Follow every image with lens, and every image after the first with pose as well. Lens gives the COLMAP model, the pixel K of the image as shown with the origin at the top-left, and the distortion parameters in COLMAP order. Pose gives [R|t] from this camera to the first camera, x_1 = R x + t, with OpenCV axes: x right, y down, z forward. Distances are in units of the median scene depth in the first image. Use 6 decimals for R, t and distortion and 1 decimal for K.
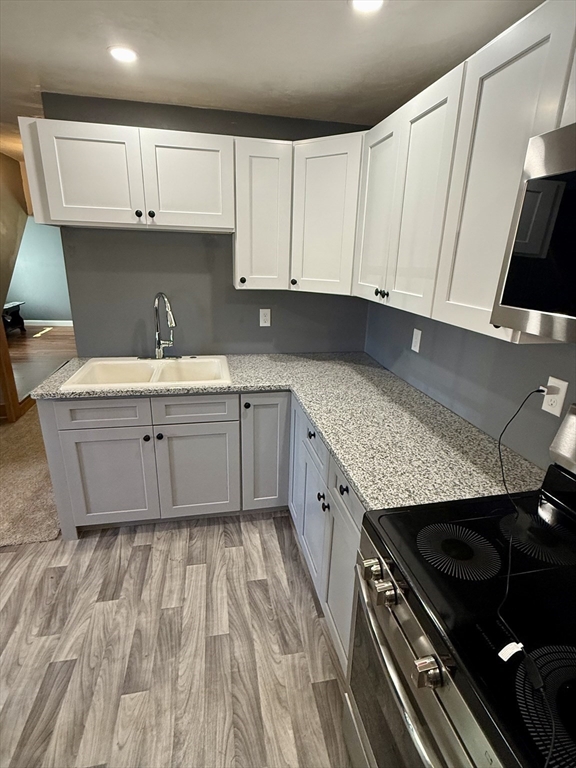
lens RADIAL K [[384.8, 0, 292.3], [0, 384.8, 382.2], [0, 0, 1]] dist [-0.000577, -0.001204]
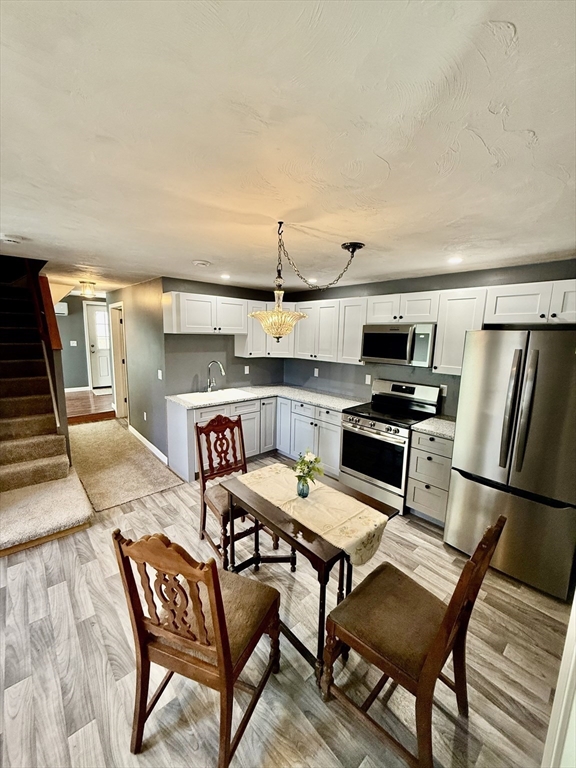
lens RADIAL K [[305.7, 0, 284.9], [0, 305.7, 383.3], [0, 0, 1]] dist [-0.004236, 0.001096]
pose [[0.863098, -0.089174, 0.497102, -0.932581], [0.162273, 0.981062, -0.105757, 0.156190], [-0.478257, 0.171945, 0.861223, -0.735730]]
